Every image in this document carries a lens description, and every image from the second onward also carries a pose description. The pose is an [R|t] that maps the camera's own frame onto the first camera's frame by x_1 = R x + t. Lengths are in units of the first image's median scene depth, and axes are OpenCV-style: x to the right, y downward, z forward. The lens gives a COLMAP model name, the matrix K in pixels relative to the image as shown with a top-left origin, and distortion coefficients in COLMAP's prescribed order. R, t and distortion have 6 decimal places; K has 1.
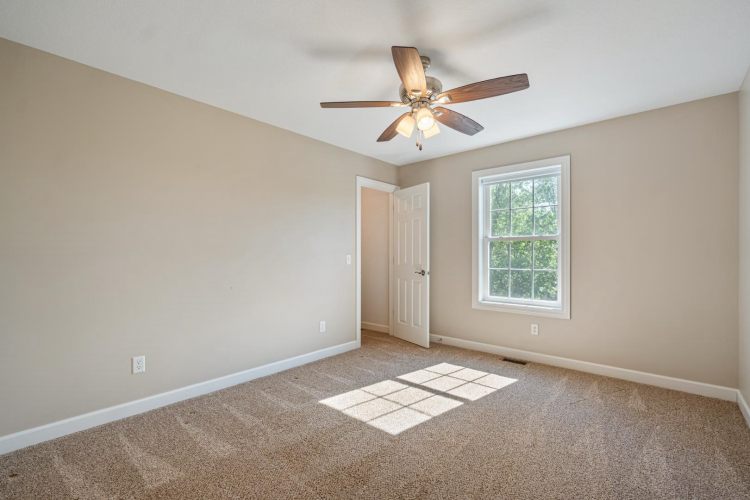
lens RADIAL K [[325.0, 0, 377.0], [0, 325.0, 255.8], [0, 0, 1]] dist [0.001054, 0.000445]
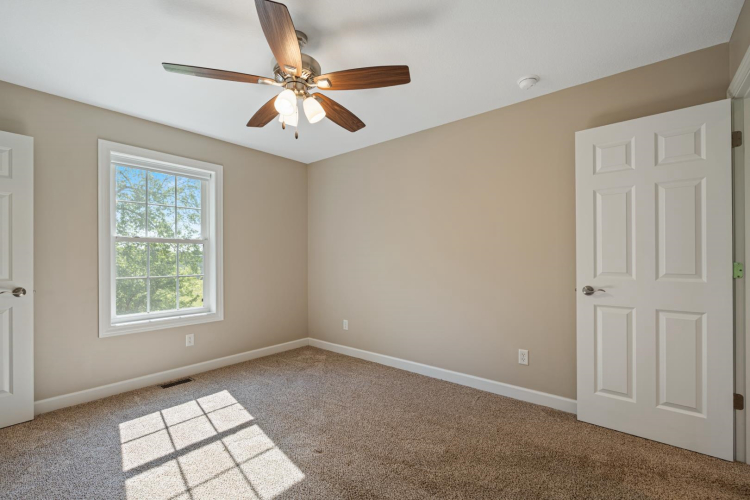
lens RADIAL K [[325.0, 0, 377.1], [0, 325.0, 264.6], [0, 0, 1]] dist [0.001054, 0.000445]
pose [[-0.021710, -0.010985, 0.999704, -0.500251], [0.003543, 0.999933, 0.011065, 0.002775], [-0.999758, 0.003782, -0.021669, 0.540706]]
